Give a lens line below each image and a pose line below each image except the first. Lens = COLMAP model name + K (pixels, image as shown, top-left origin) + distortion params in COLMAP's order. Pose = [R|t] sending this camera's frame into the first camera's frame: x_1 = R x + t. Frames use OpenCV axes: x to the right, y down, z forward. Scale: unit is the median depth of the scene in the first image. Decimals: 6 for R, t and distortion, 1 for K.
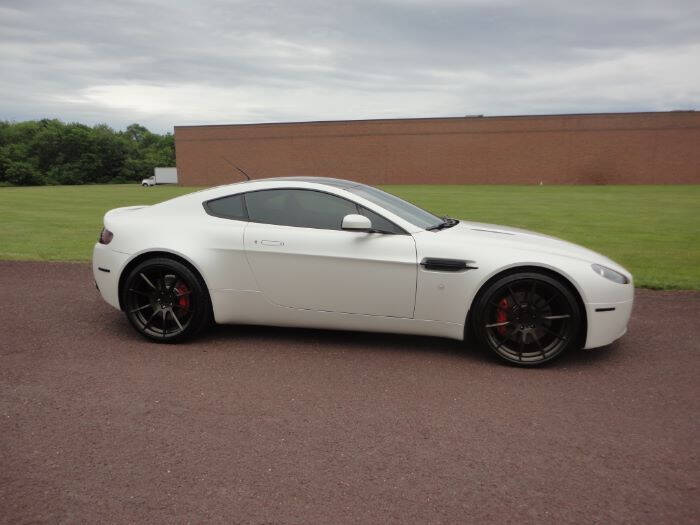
lens RADIAL K [[503.7, 0, 350.8], [0, 503.7, 265.2], [0, 0, 1]] dist [-0.009849, 0.004106]
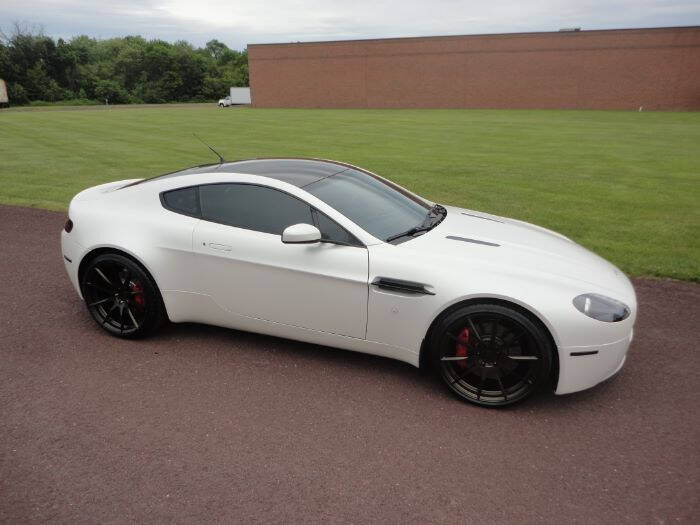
lens RADIAL K [[503.7, 0, 350.4], [0, 503.7, 267.2], [0, 0, 1]] dist [-0.009849, 0.004106]
pose [[0.988280, 0.054434, -0.142616, 0.198964], [-0.031626, 0.987002, 0.157567, -0.148855], [0.149339, -0.151210, 0.977156, 0.122067]]
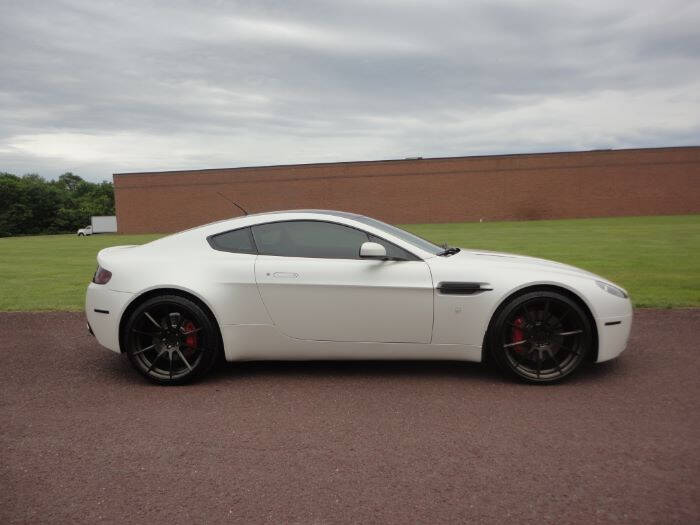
lens RADIAL K [[503.7, 0, 349.4], [0, 503.7, 269.9], [0, 0, 1]] dist [-0.009849, 0.004106]
pose [[0.993497, -0.040381, 0.106460, -0.126231], [0.048140, 0.996289, -0.071352, 0.021702], [-0.103183, 0.076013, 0.991754, 0.007312]]
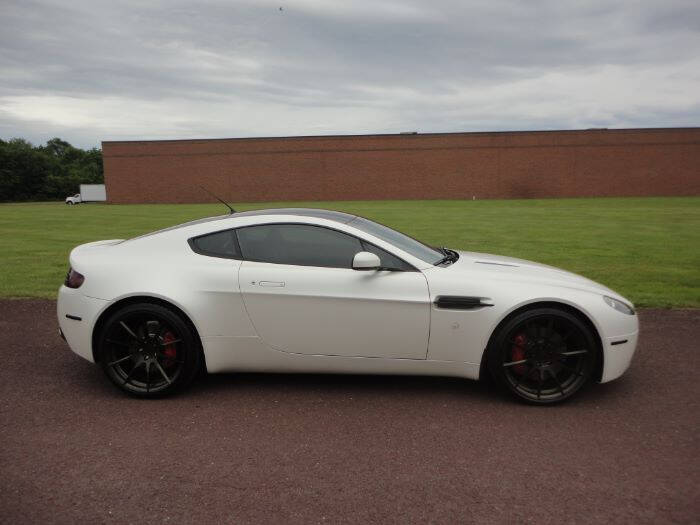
lens RADIAL K [[503.7, 0, 349.6], [0, 503.7, 264.0], [0, 0, 1]] dist [-0.009849, 0.004106]
pose [[0.992179, -0.025395, 0.122214, -0.118020], [0.029135, 0.999157, -0.028917, -0.045770], [-0.121376, 0.032251, 0.992082, 0.066364]]
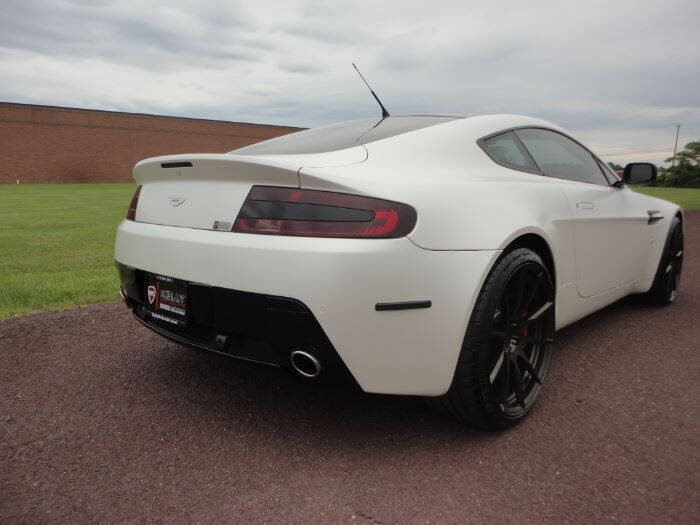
lens RADIAL K [[503.7, 0, 340.6], [0, 503.7, 267.8], [0, 0, 1]] dist [-0.009849, 0.004106]
pose [[0.556246, -0.142634, 0.818685, -0.830261], [0.138757, 0.987271, 0.077729, -0.054676], [-0.819351, 0.070361, 0.568958, 0.835468]]
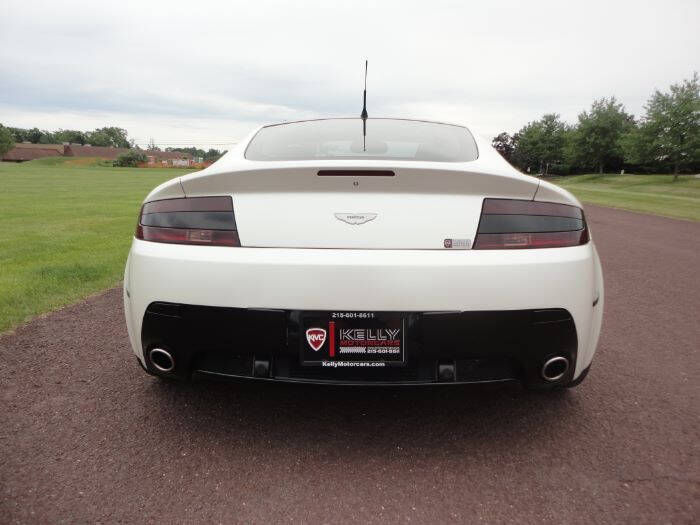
lens RADIAL K [[503.7, 0, 347.6], [0, 503.7, 265.9], [0, 0, 1]] dist [-0.009849, 0.004106]
pose [[-0.122804, -0.190109, 0.974052, -0.897221], [0.156476, 0.965496, 0.208166, -0.144306], [-0.980018, 0.177979, -0.088820, 1.263096]]
